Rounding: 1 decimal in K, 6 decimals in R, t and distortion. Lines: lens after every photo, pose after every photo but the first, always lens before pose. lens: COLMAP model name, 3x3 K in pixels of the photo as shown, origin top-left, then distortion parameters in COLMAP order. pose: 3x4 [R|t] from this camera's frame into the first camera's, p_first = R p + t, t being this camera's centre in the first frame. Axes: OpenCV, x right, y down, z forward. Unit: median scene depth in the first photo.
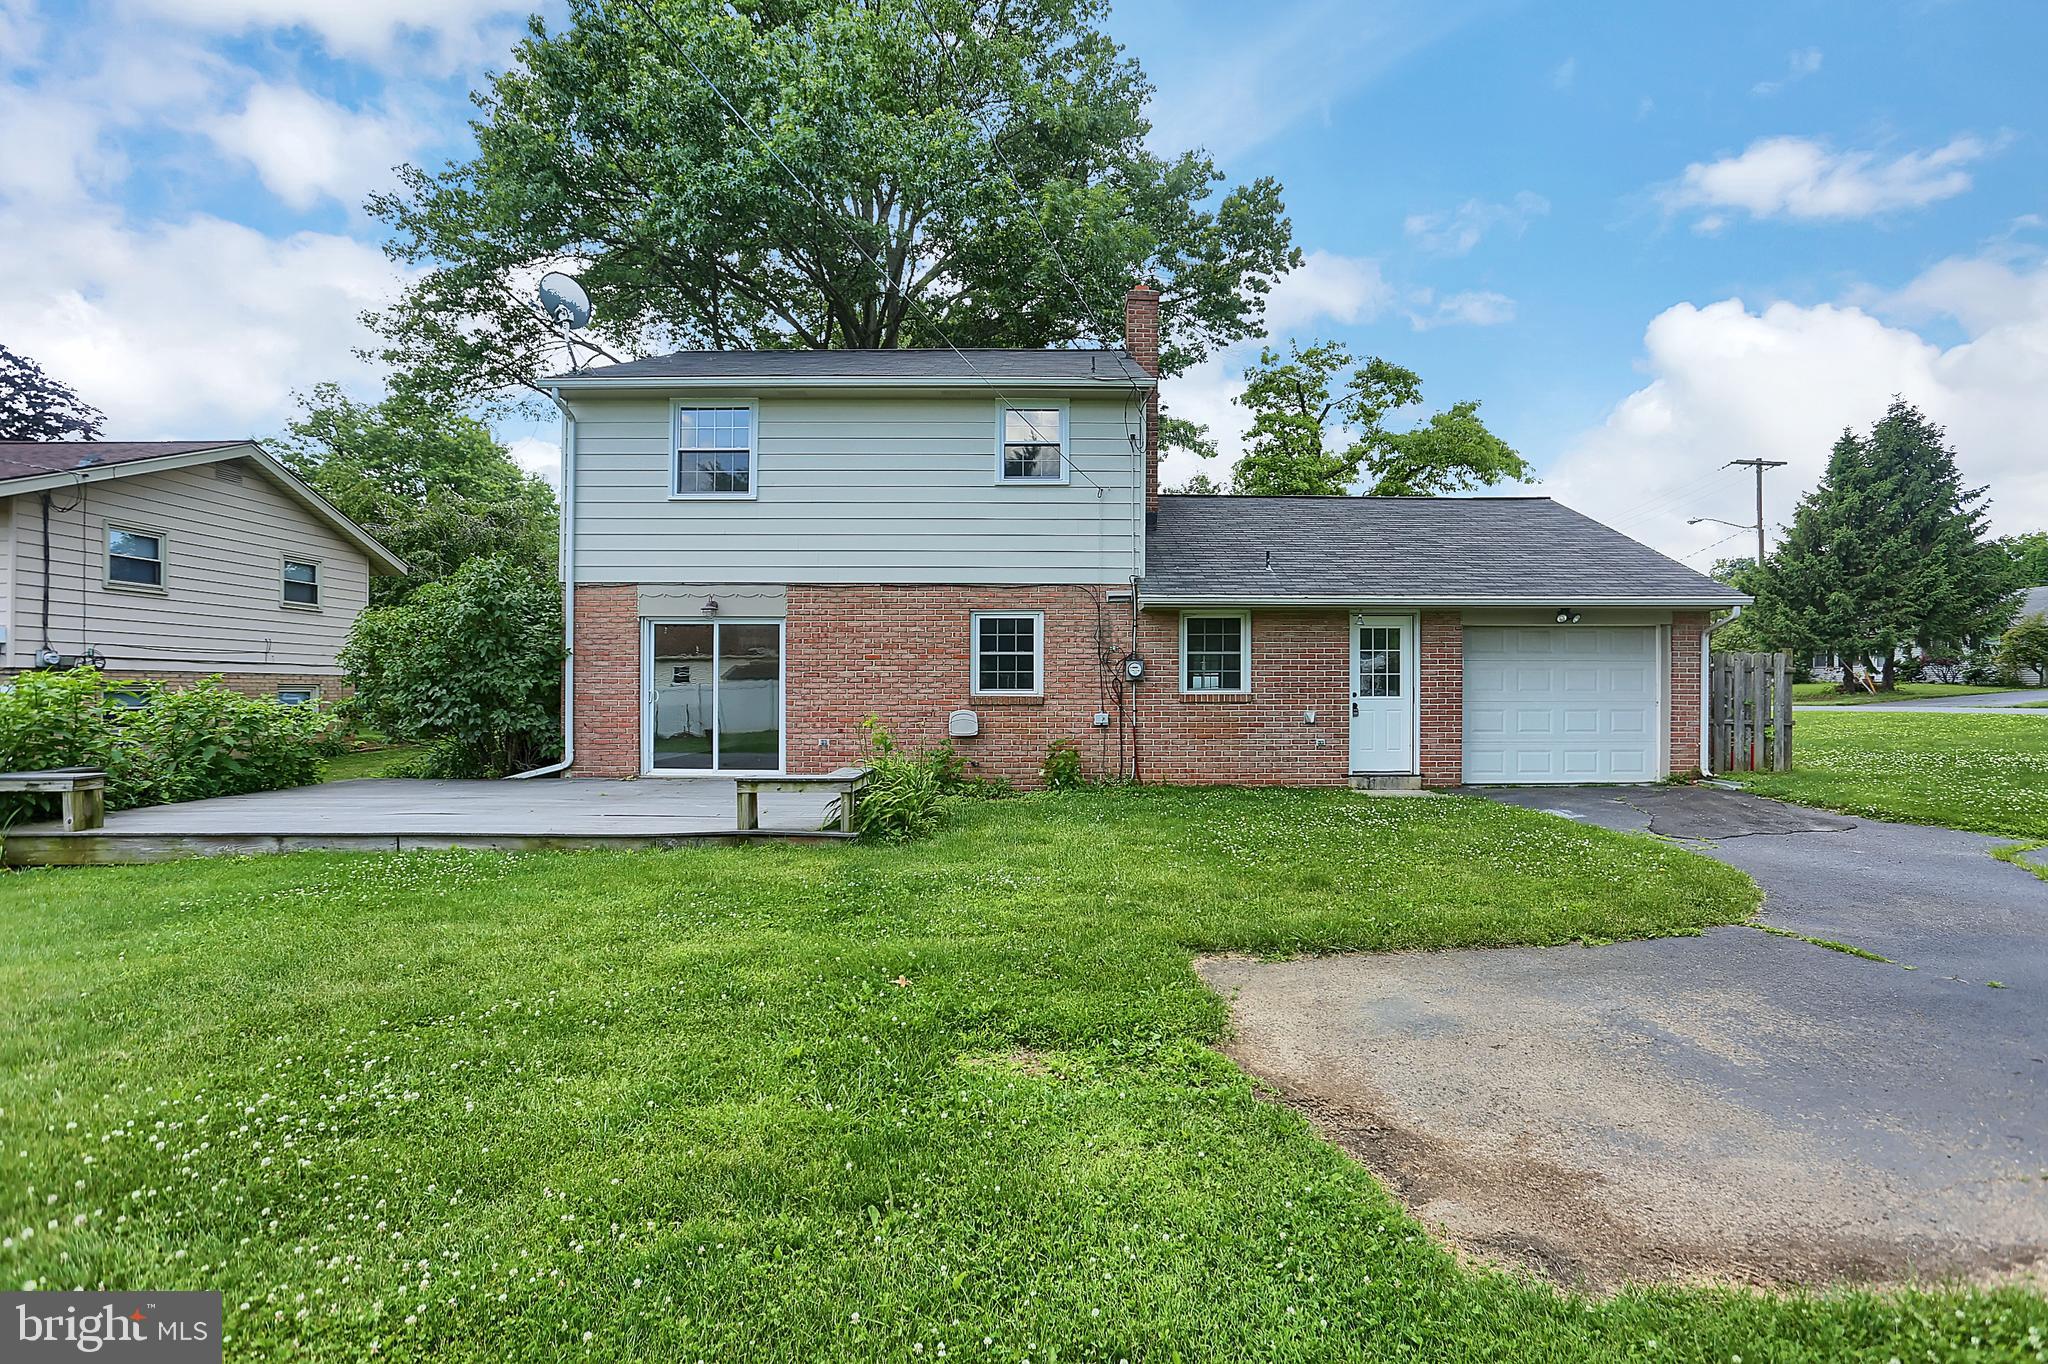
lens RADIAL K [[995.3, 0, 1109.1], [0, 995.3, 673.9], [0, 0, 1]] dist [-0.029757, 0.000726]
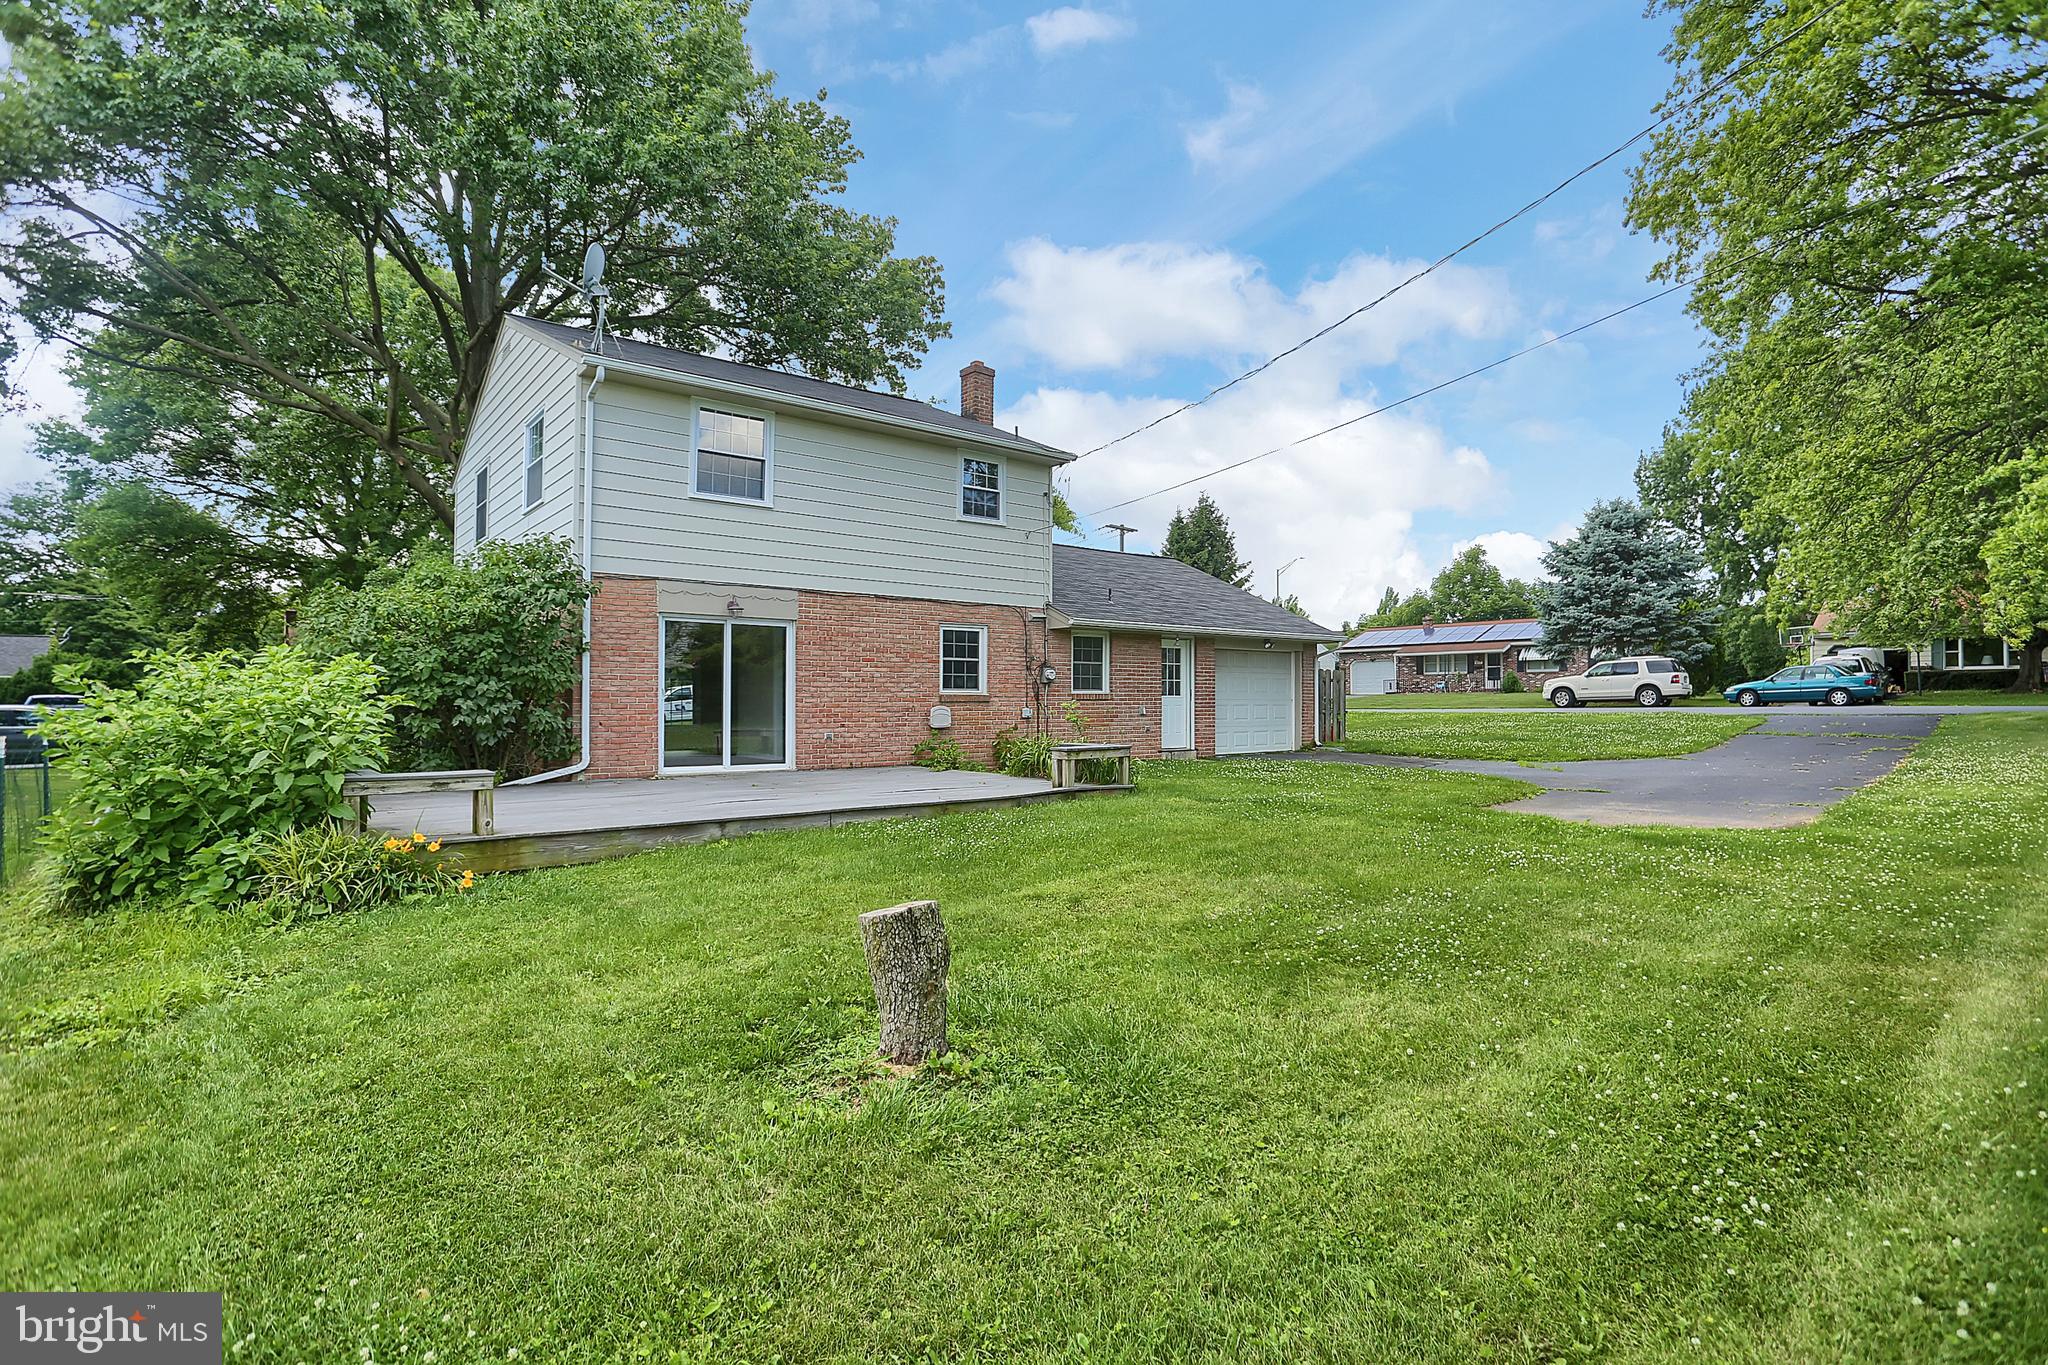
lens RADIAL K [[995.3, 0, 1109.1], [0, 995.3, 674.4], [0, 0, 1]] dist [-0.029757, 0.000726]
pose [[0.757560, 0.015611, 0.652579, -0.754160], [-0.006699, 0.999847, -0.016142, 0.015960], [-0.652732, 0.007856, 0.757549, -0.032078]]
